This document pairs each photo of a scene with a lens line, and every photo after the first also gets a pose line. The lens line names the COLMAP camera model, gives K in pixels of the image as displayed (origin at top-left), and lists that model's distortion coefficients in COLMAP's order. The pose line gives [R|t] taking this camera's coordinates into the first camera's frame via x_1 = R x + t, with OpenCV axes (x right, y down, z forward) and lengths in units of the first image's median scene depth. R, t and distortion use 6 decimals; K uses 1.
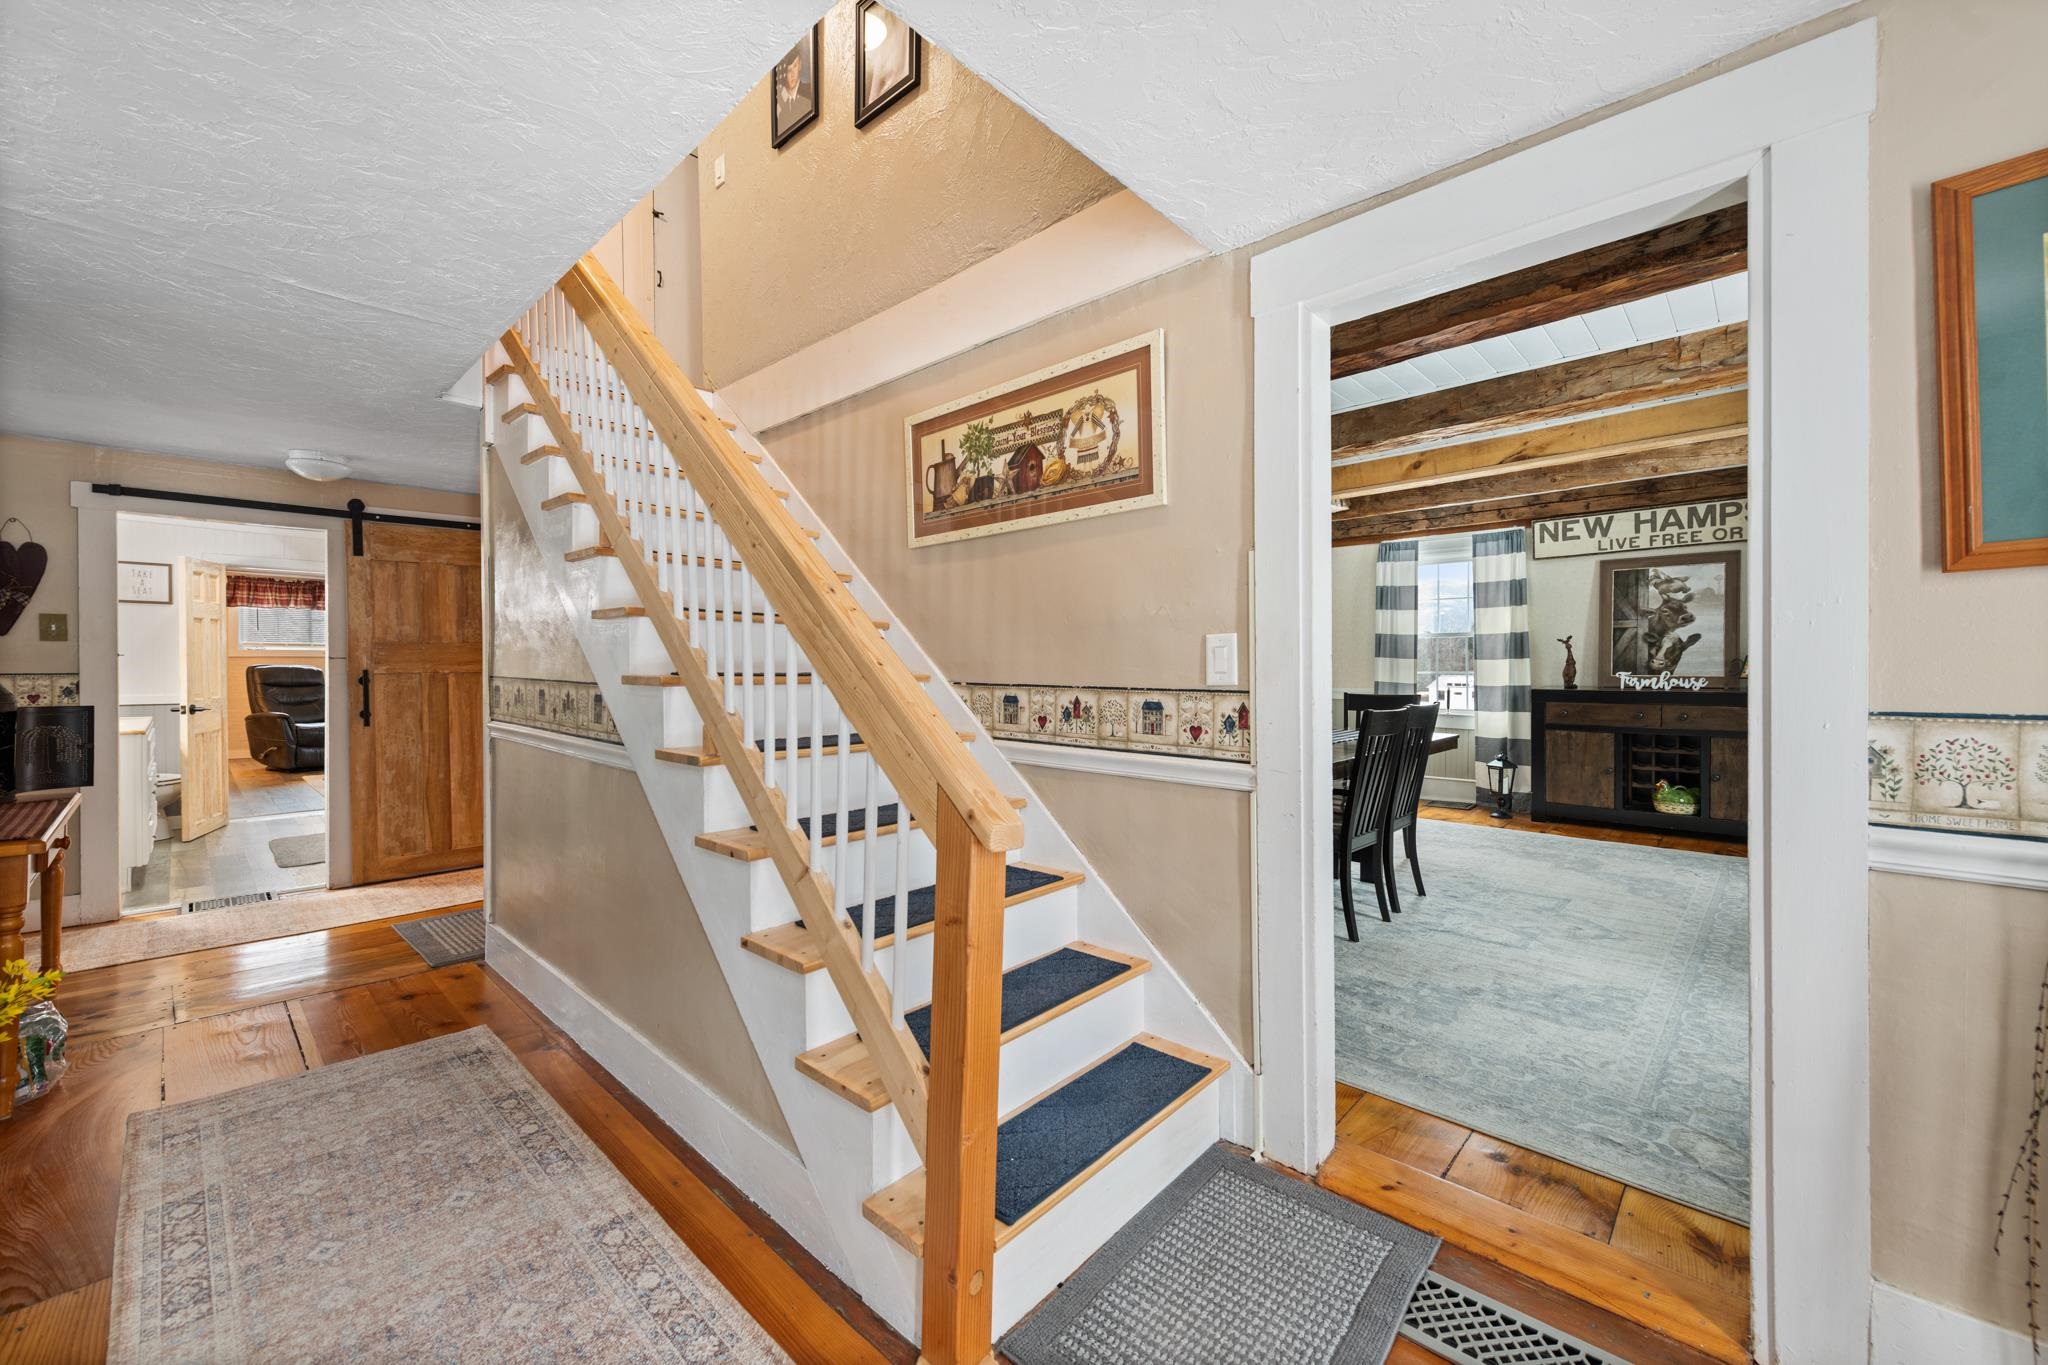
lens RADIAL K [[806.8, 0, 1019.0], [0, 806.8, 669.0], [0, 0, 1]] dist [0.011769, -0.002682]
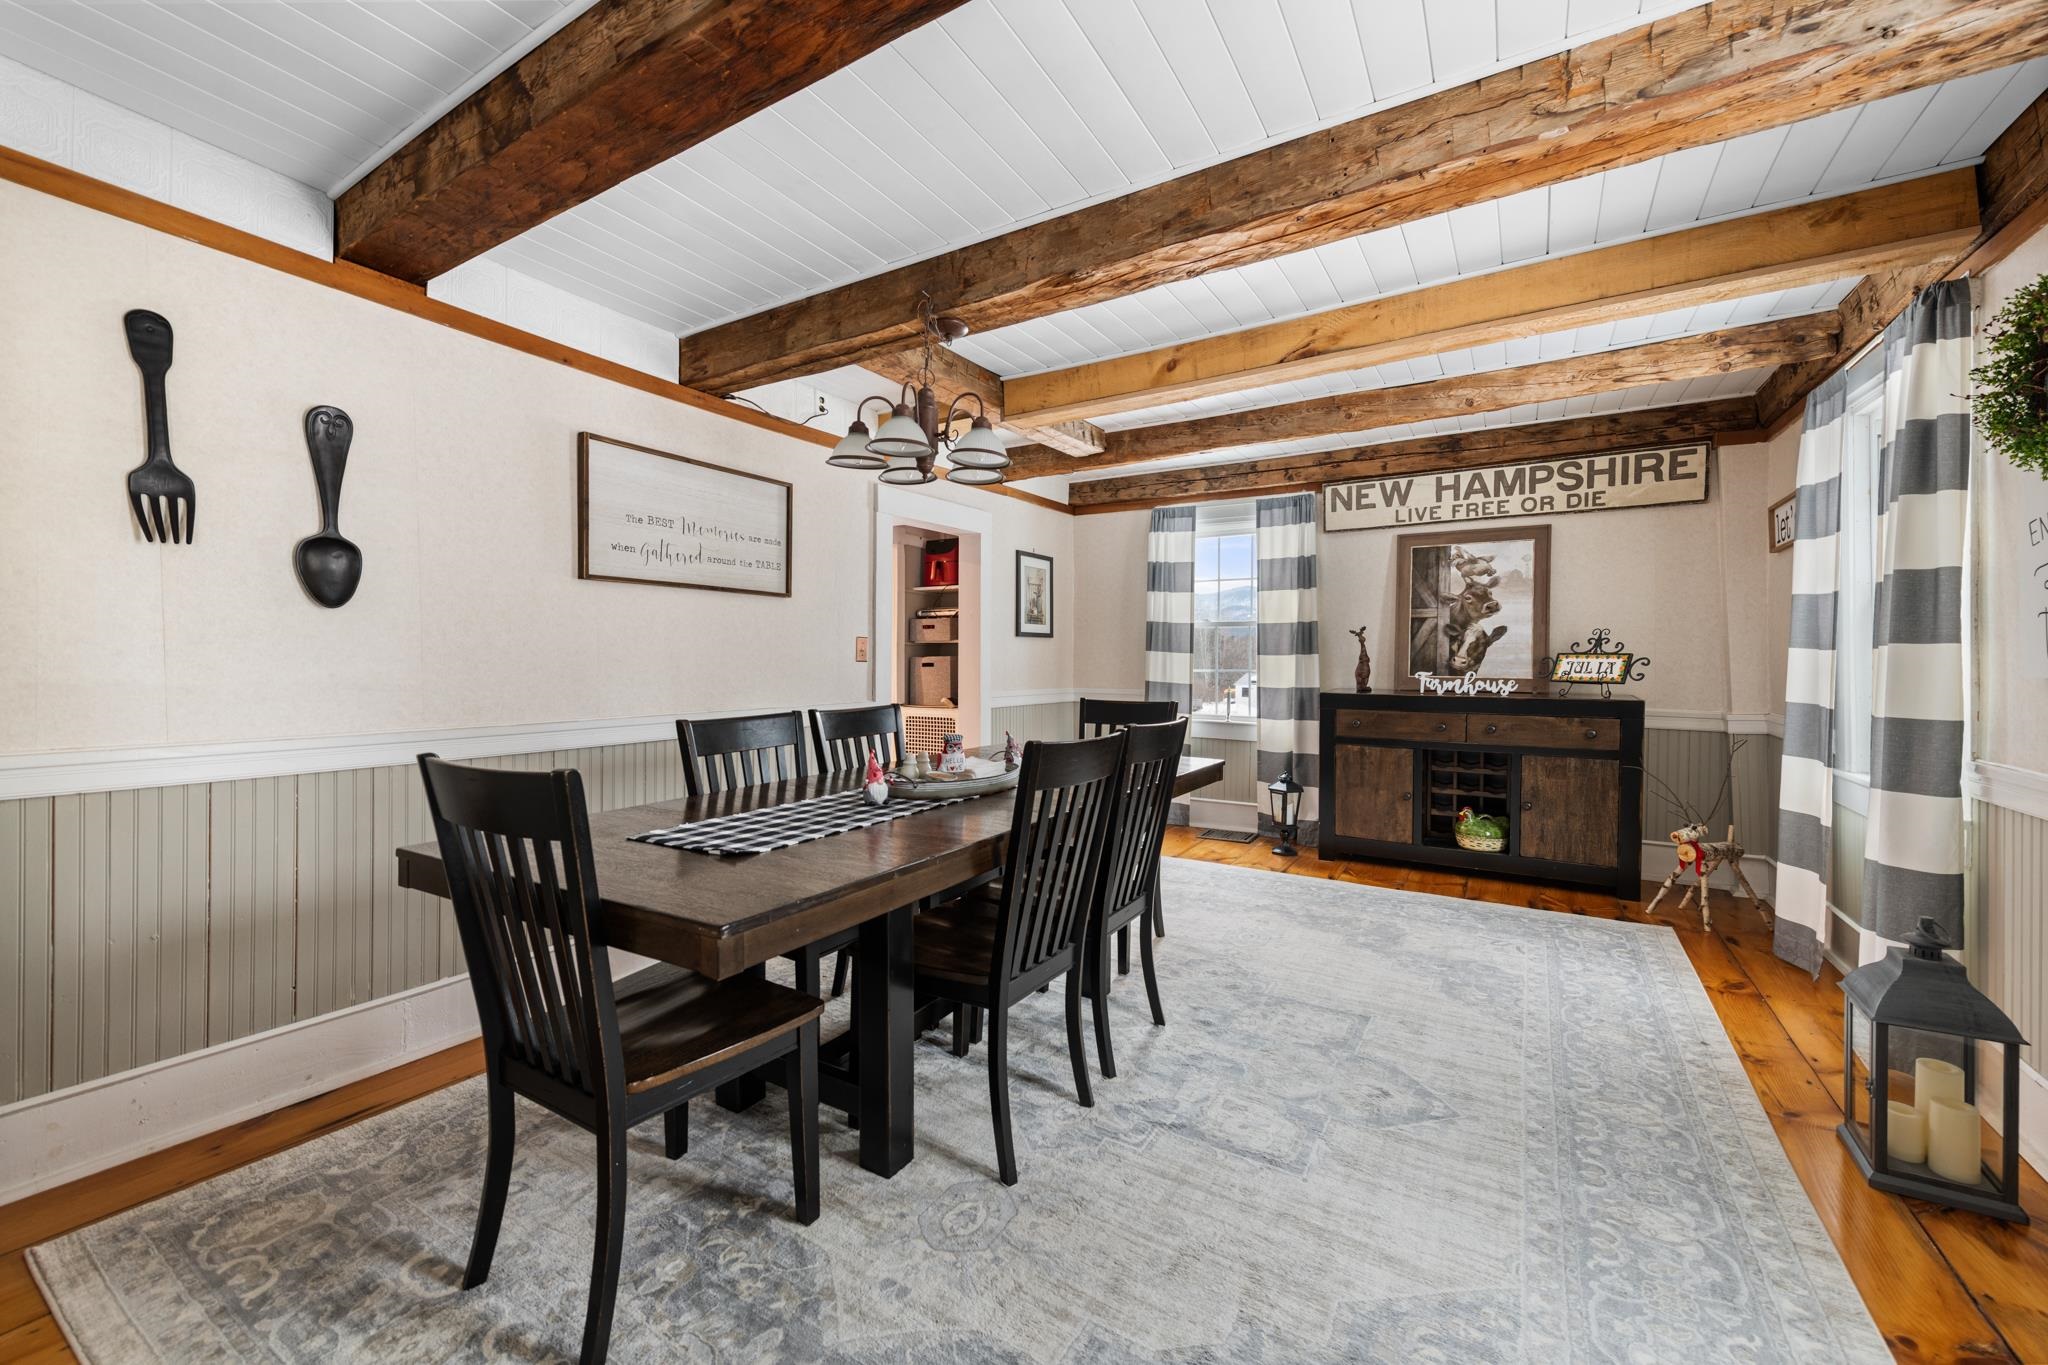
lens RADIAL K [[806.8, 0, 1021.4], [0, 806.8, 661.5], [0, 0, 1]] dist [0.011769, -0.002682]
pose [[0.978613, 0.011851, 0.205368, 0.197038], [-0.011094, 0.999927, -0.004837, 0.001603], [-0.205410, 0.002455, 0.978673, 0.307177]]
